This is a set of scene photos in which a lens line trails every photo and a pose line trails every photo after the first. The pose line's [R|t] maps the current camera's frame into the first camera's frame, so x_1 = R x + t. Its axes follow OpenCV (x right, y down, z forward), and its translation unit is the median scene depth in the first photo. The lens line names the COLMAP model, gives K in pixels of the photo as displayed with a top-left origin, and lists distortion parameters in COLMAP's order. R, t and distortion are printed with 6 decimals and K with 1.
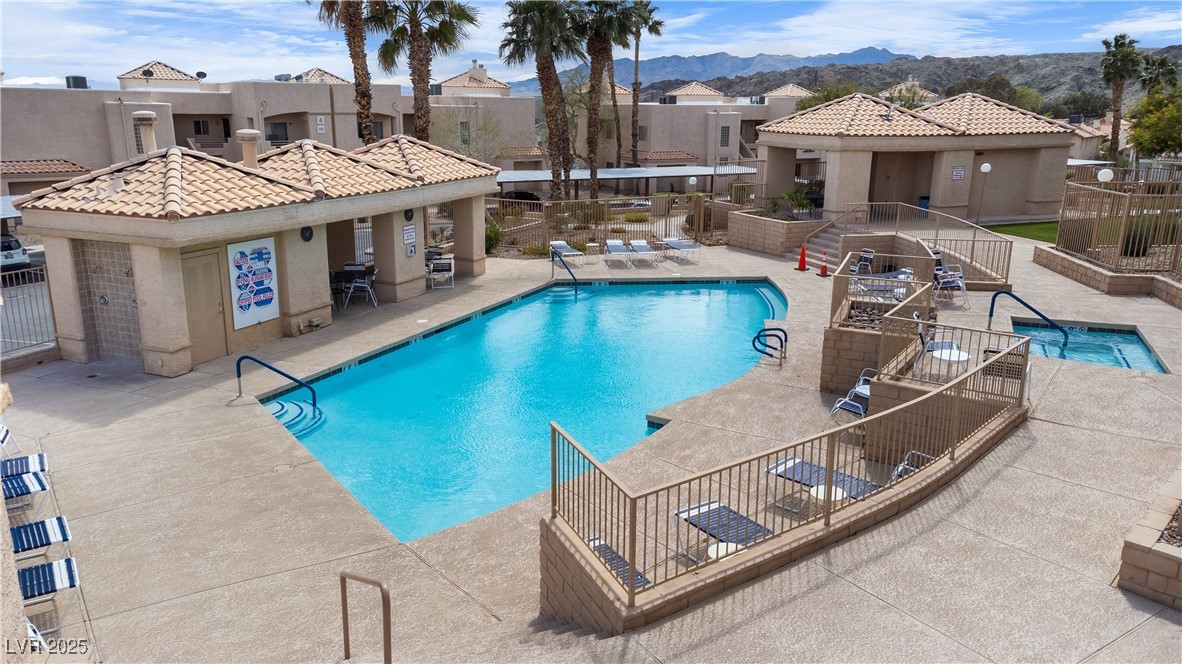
lens RADIAL K [[881.3, 0, 591.4], [0, 881.3, 328.2], [0, 0, 1]] dist [0.035333, 0.011365]
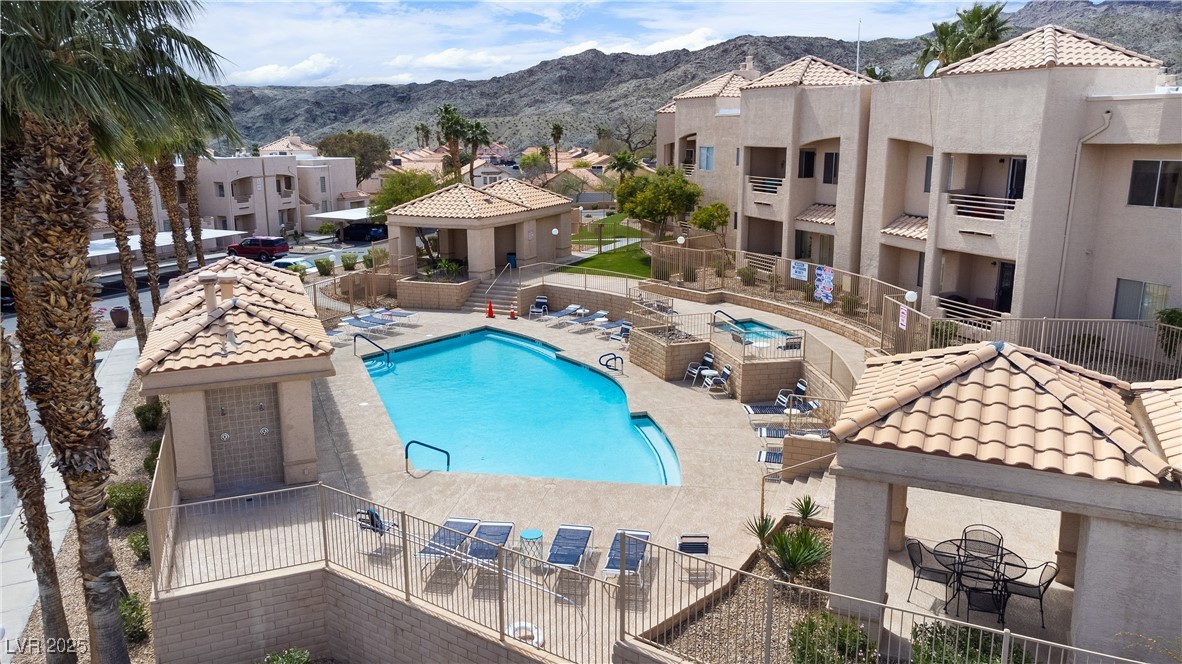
lens RADIAL K [[881.3, 0, 592.4], [0, 881.3, 333.7], [0, 0, 1]] dist [0.035333, 0.011365]
pose [[0.703046, -0.171556, 0.690141, -0.577342], [0.187788, 0.980805, 0.052510, -0.078975], [-0.685902, 0.092683, 0.721767, -0.103942]]
